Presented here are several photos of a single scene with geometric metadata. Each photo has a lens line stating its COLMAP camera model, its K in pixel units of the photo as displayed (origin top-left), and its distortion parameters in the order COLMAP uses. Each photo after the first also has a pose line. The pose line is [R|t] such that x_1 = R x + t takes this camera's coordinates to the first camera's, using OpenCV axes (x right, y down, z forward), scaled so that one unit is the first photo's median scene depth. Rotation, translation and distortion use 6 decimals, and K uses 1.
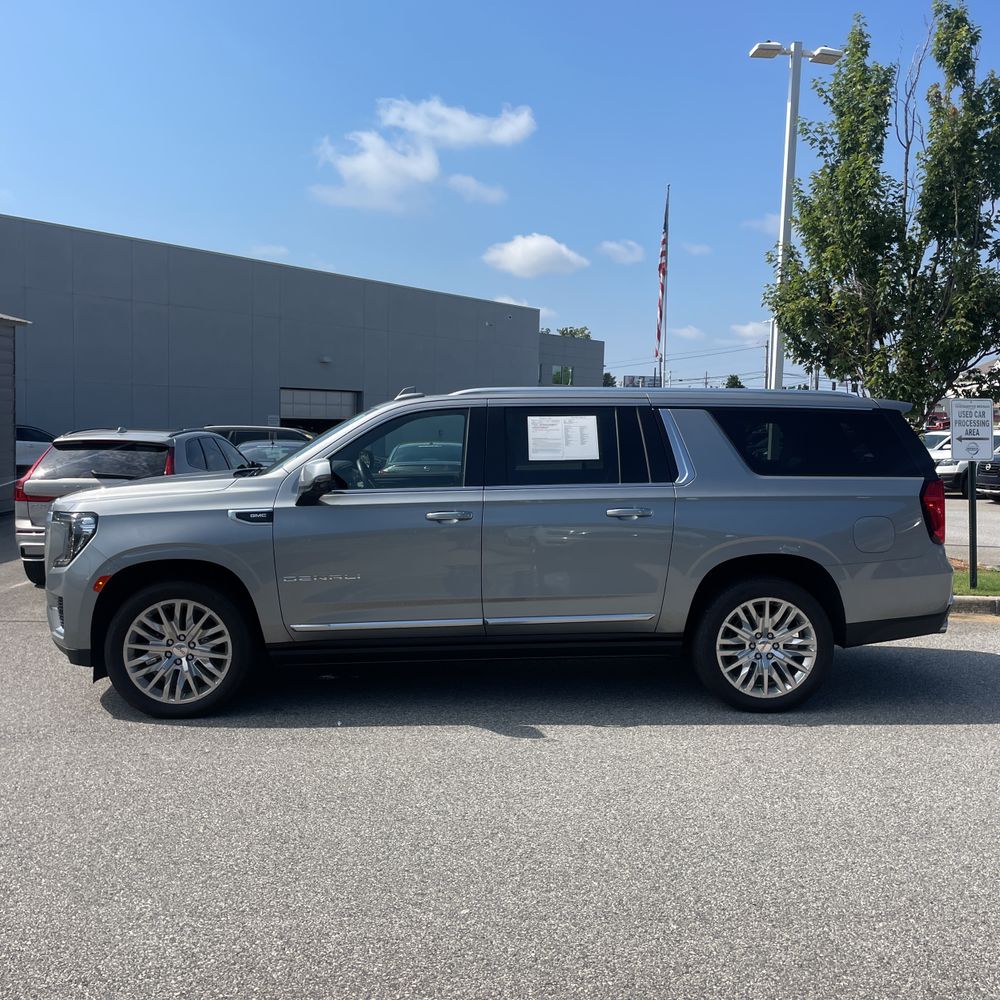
lens RADIAL K [[974.1, 0, 500.0], [0, 974.1, 500.0], [0, 0, 1]] dist [0.127491, -0.156711]
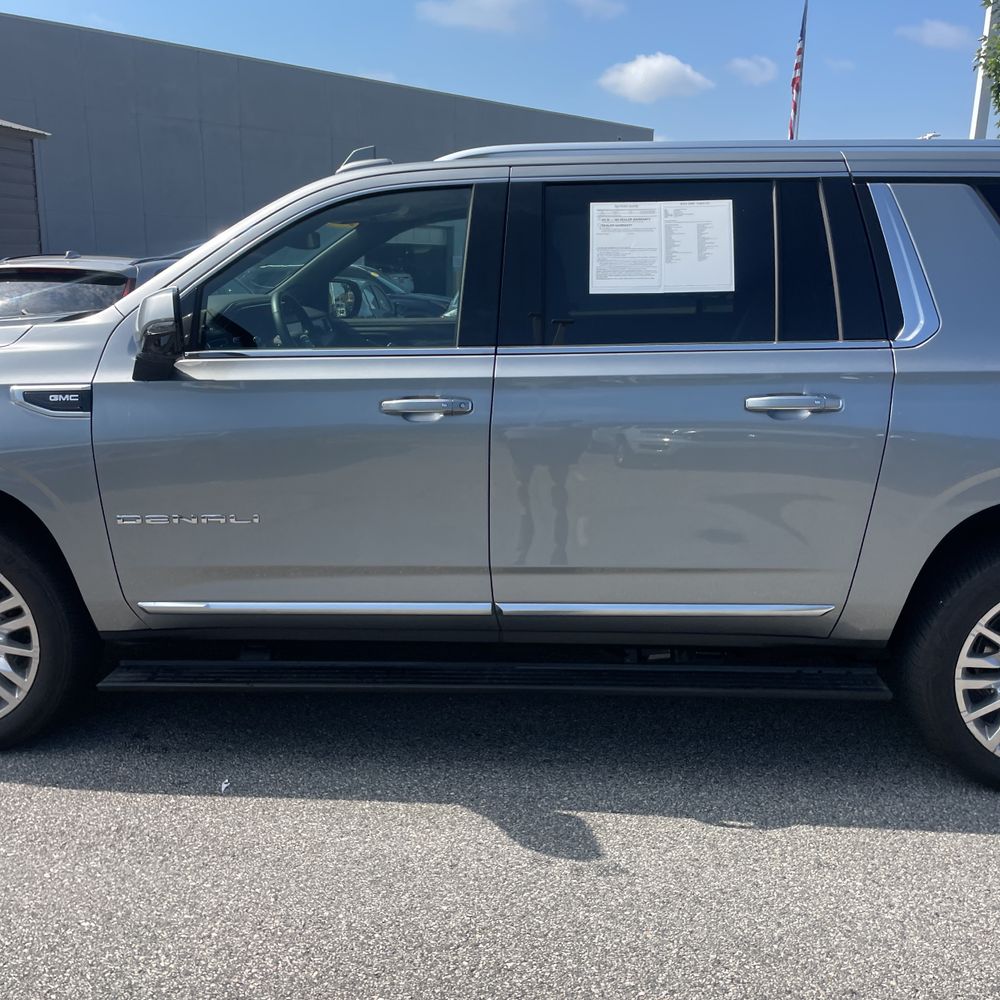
lens RADIAL K [[974.1, 0, 500.0], [0, 974.1, 500.0], [0, 0, 1]] dist [0.127491, -0.156711]
pose [[0.993849, 0.026276, -0.107577, 0.041088], [-0.009335, 0.987864, 0.155043, -0.014113], [0.110345, -0.153085, 0.982033, 0.490573]]
